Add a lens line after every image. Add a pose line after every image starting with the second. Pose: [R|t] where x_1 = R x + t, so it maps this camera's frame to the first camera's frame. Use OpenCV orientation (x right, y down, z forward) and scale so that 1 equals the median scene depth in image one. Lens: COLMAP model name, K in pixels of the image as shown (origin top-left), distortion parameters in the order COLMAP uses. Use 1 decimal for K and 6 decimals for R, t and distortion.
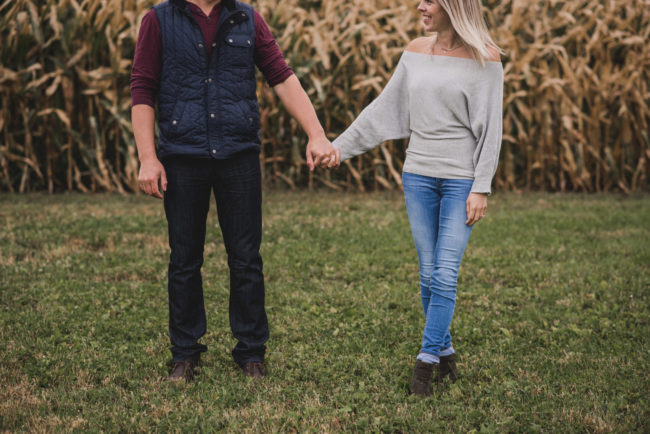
lens RADIAL K [[1563.8, 0, 324.8], [0, 1563.8, 217.4], [0, 0, 1]] dist [-0.005977, 0.000000]
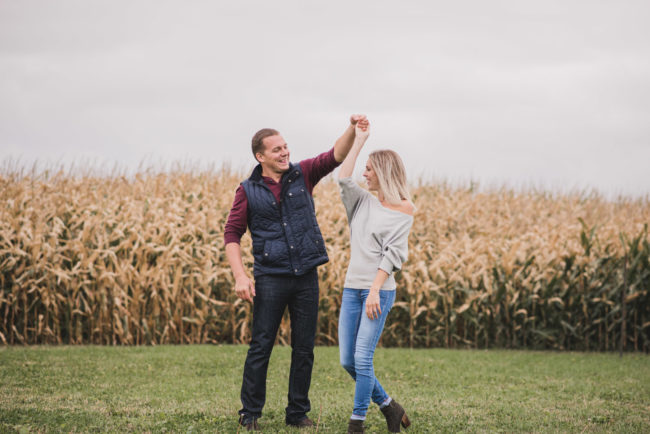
lens RADIAL K [[1563.8, 0, 325.2], [0, 1563.8, 217.5], [0, 0, 1]] dist [-0.005977, 0.000000]
pose [[0.963995, 0.026388, 0.264607, -0.054221], [0.010869, 0.990323, -0.138355, 0.070208], [-0.265697, 0.136249, 0.954380, -0.510955]]
